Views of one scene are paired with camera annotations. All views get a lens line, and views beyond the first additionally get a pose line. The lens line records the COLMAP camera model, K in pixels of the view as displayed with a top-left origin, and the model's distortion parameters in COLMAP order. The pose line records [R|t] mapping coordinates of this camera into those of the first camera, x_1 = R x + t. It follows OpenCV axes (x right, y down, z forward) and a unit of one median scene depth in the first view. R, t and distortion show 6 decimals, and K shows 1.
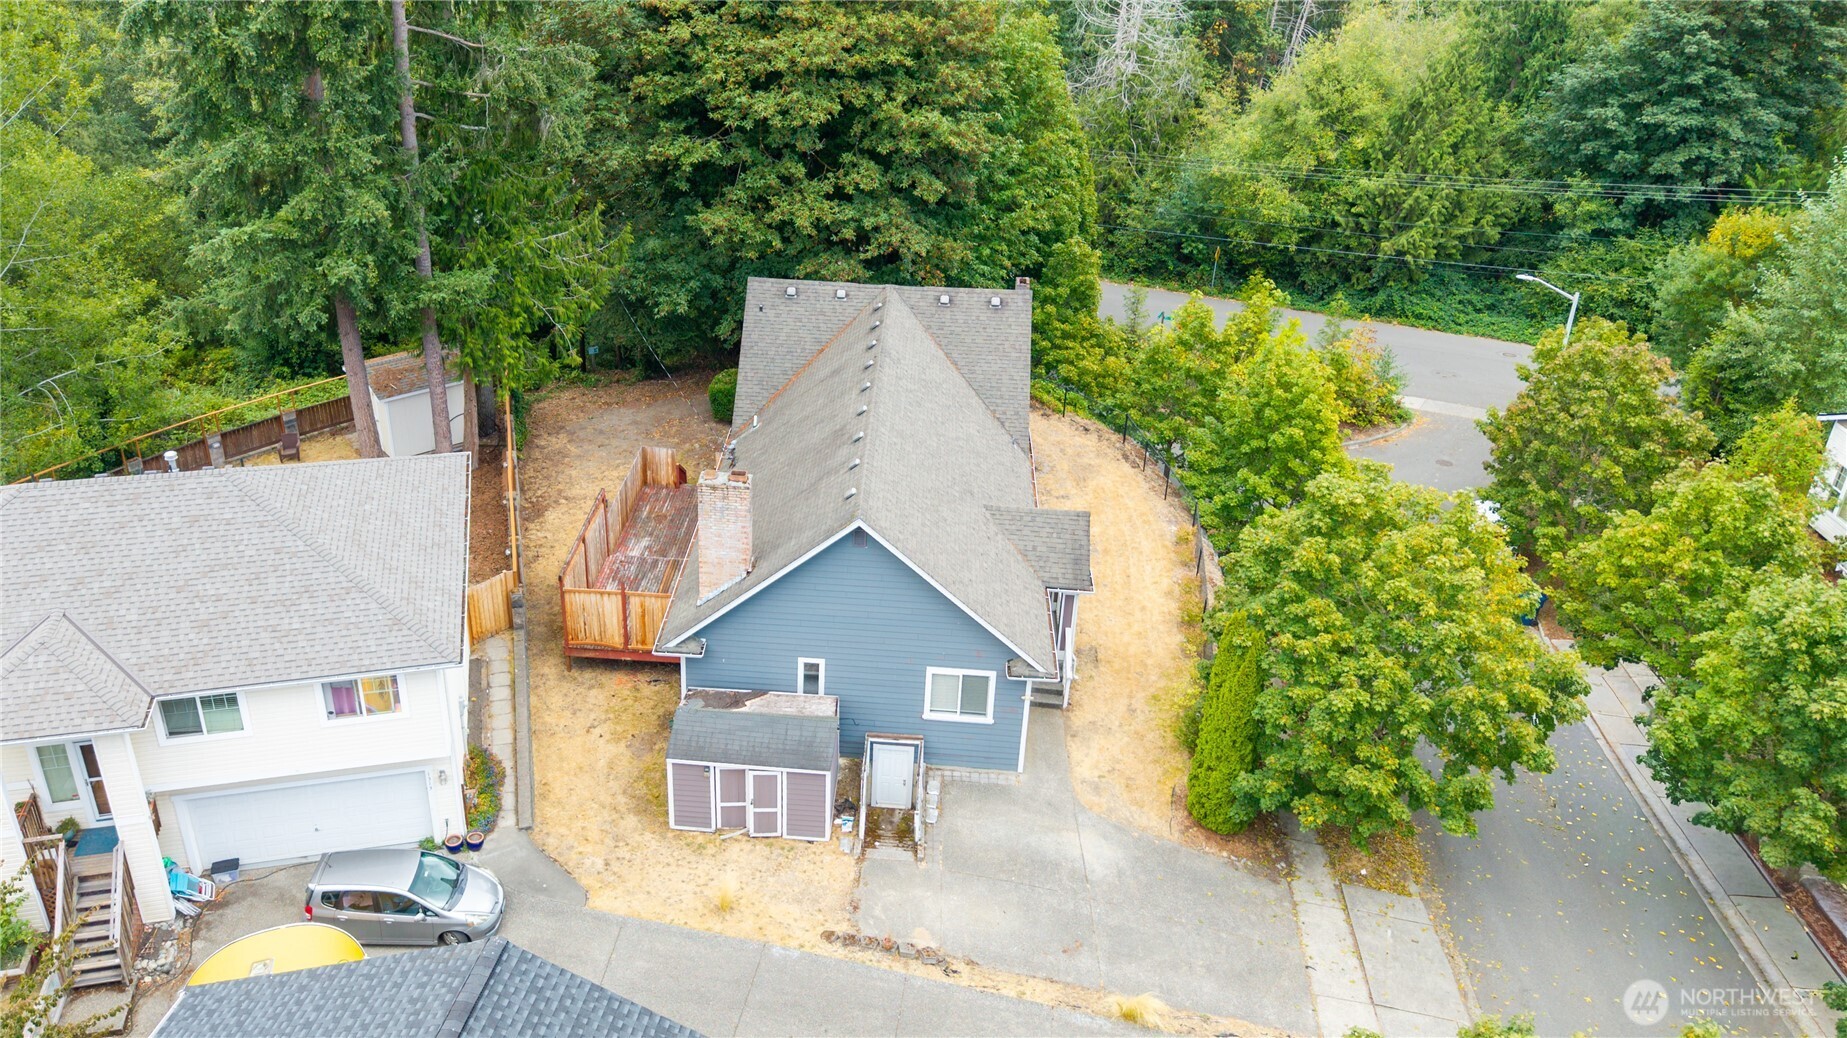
lens RADIAL K [[1400.3, 0, 838.2], [0, 1400.3, 462.8], [0, 0, 1]] dist [0.001753, -0.003145]
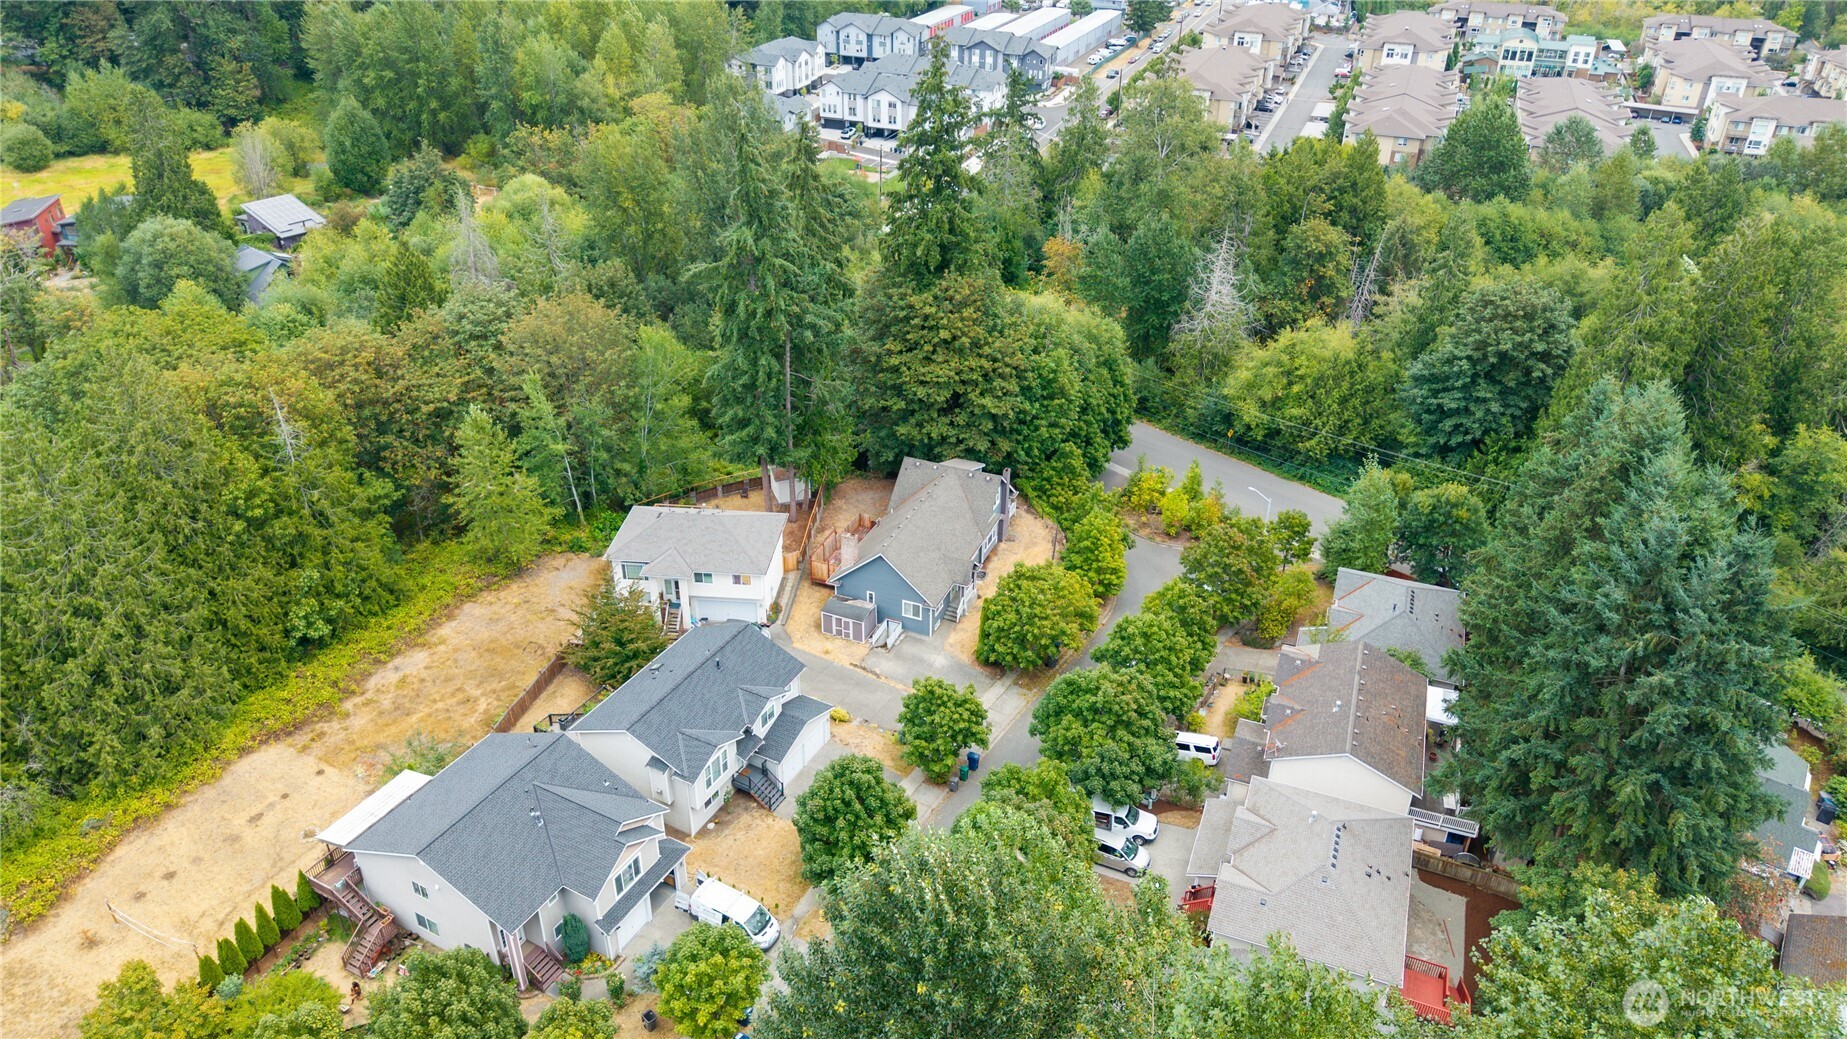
lens RADIAL K [[1400.3, 0, 925.8], [0, 1400.3, 521.1], [0, 0, 1]] dist [0.001753, -0.003145]
pose [[0.950171, 0.146151, -0.275344, 0.727104], [-0.129325, 0.988498, 0.078407, -0.222280], [0.283636, -0.038891, 0.958143, -1.569465]]
